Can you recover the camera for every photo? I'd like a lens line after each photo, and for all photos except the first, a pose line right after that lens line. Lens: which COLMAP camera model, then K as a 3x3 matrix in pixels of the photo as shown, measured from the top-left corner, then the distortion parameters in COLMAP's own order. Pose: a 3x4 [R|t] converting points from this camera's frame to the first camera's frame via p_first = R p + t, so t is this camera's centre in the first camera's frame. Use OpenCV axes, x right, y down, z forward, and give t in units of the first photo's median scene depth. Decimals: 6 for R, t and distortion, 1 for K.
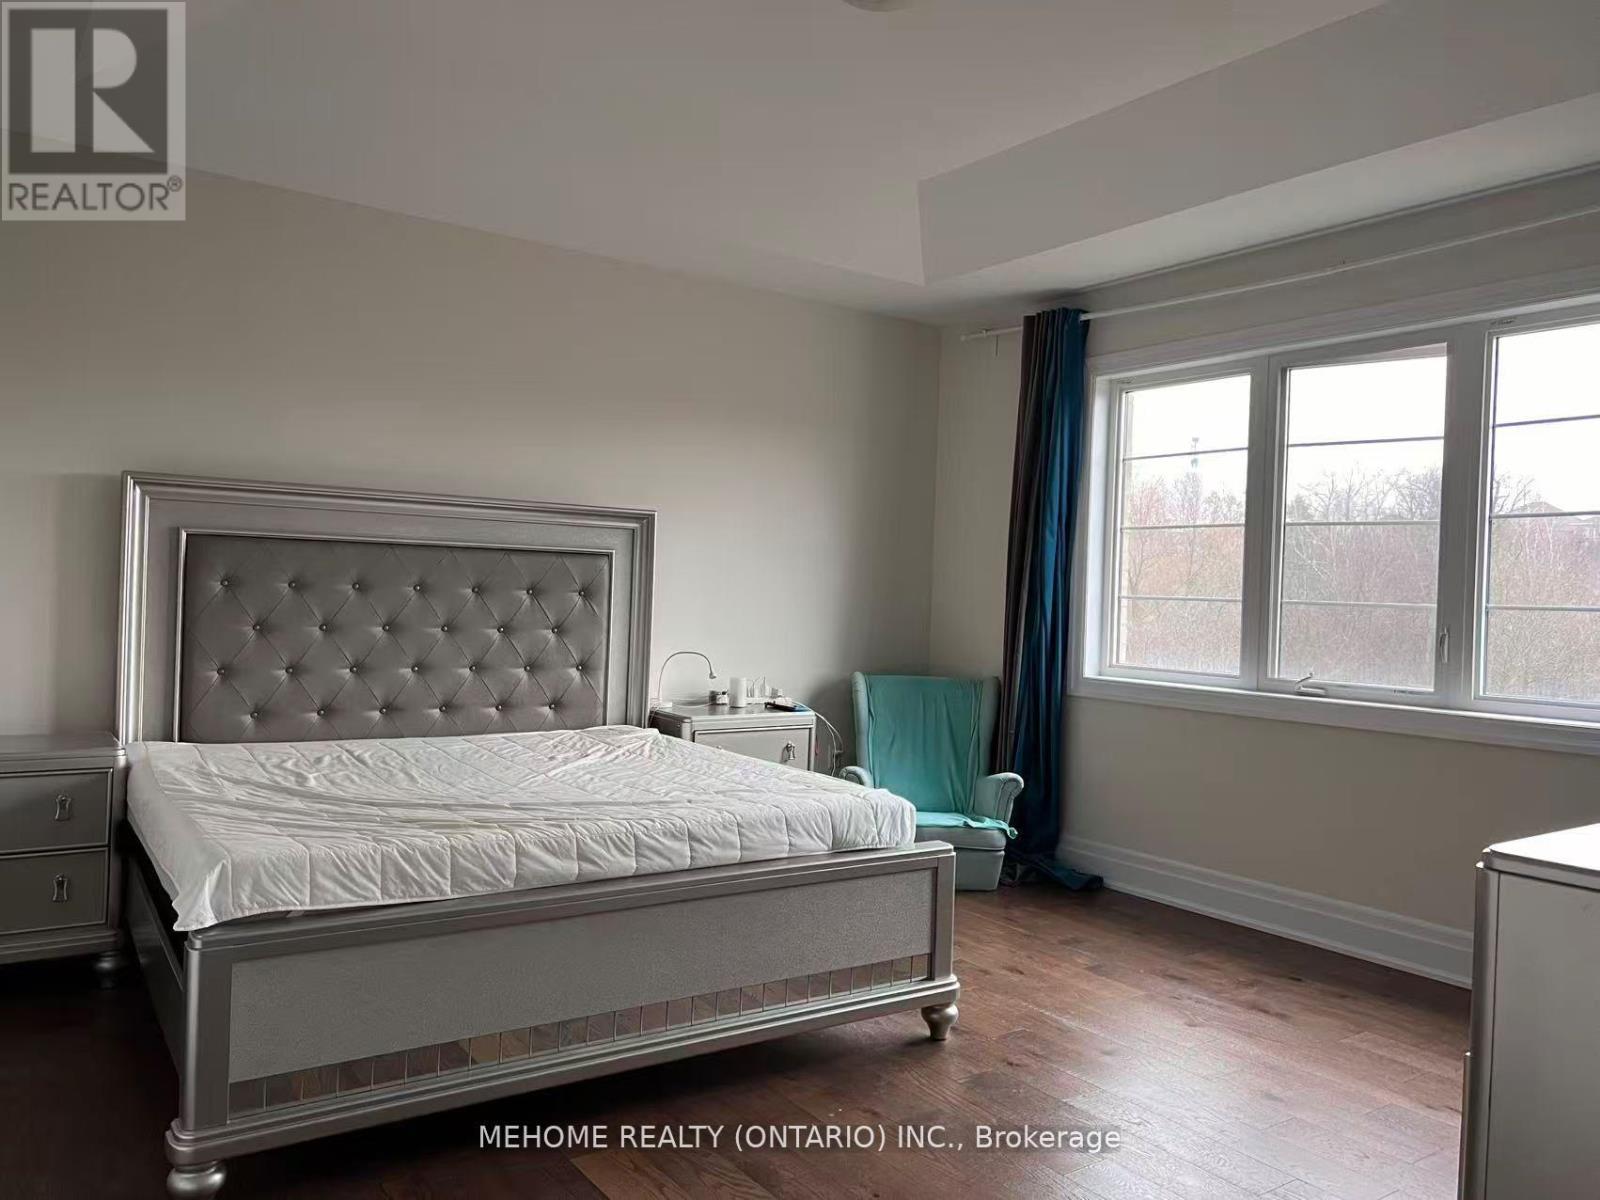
lens RADIAL K [[1235.9, 0, 800.0], [0, 1235.9, 600.0], [0, 0, 1]] dist [0.002861, 0.001752]
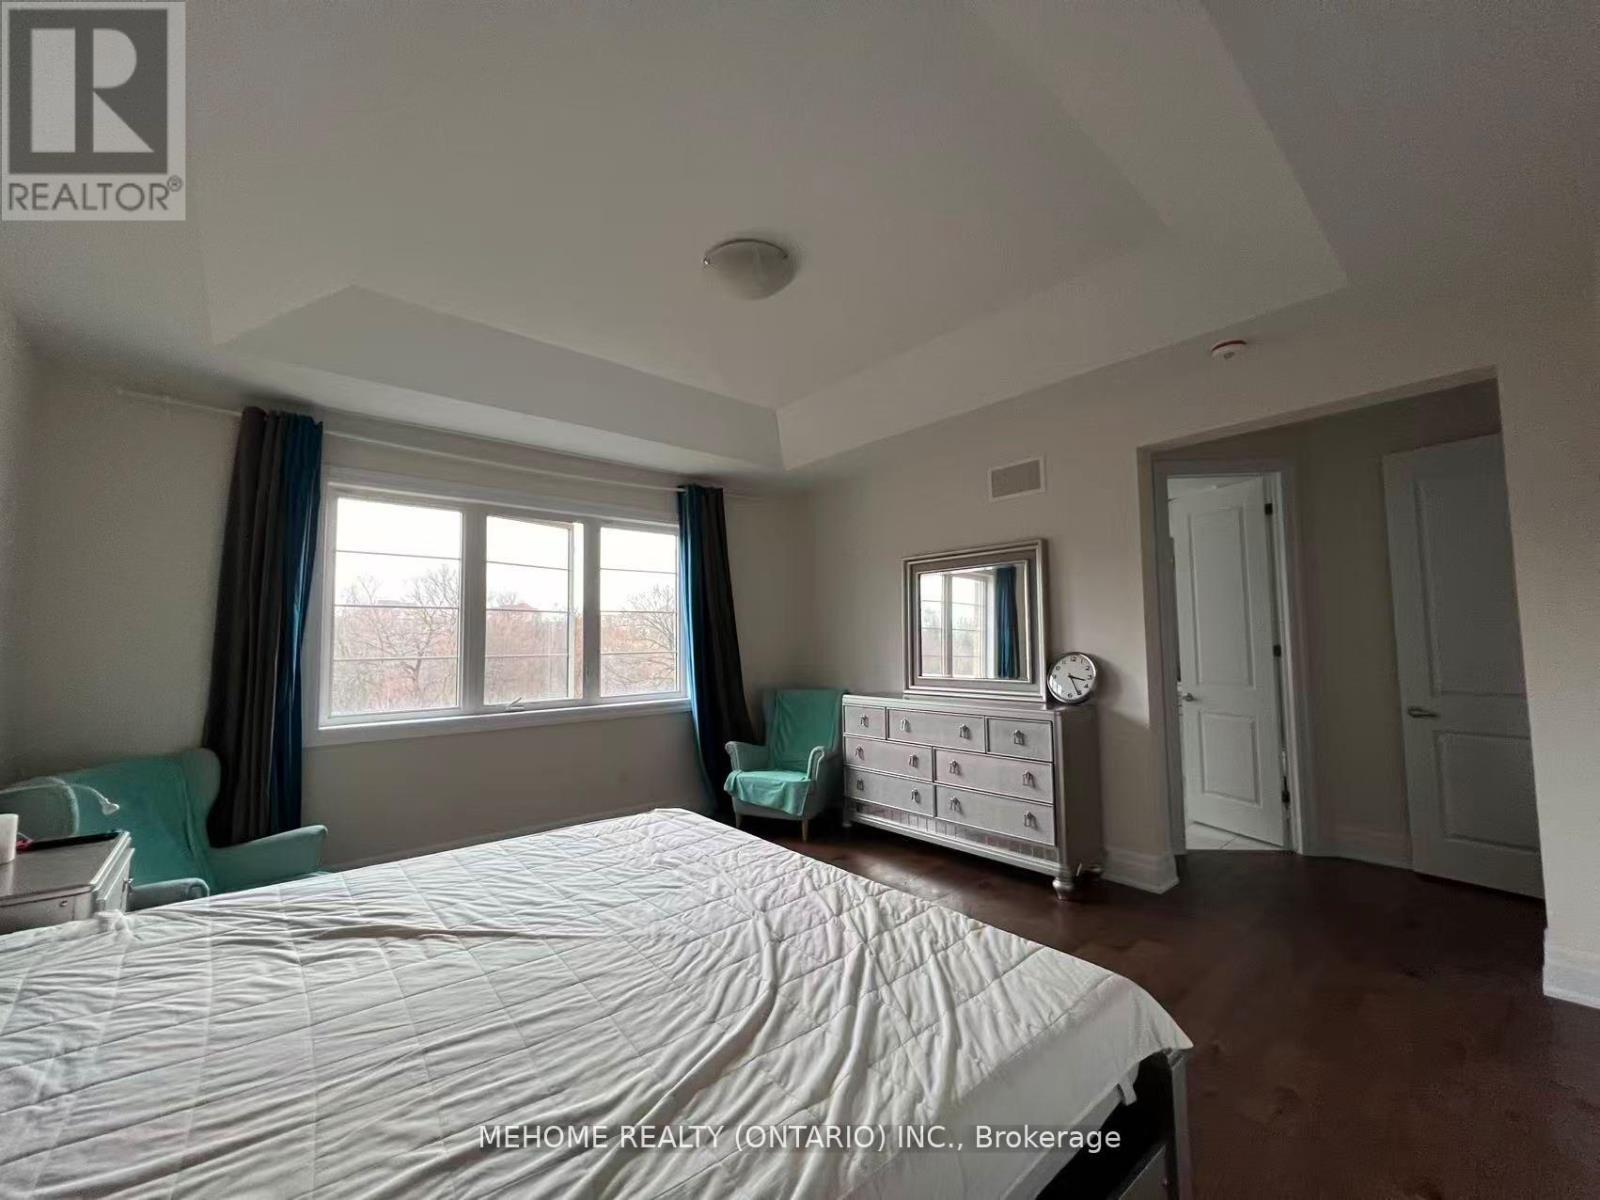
lens RADIAL K [[640.8, 0, 793.8], [0, 640.8, 596.3], [0, 0, 1]] dist [-0.000671, 0.000116]
pose [[-0.111254, 0.050246, 0.992521, -0.480223], [0.020818, 0.998620, -0.048221, -0.028995], [-0.993574, 0.015297, -0.112146, 0.676712]]
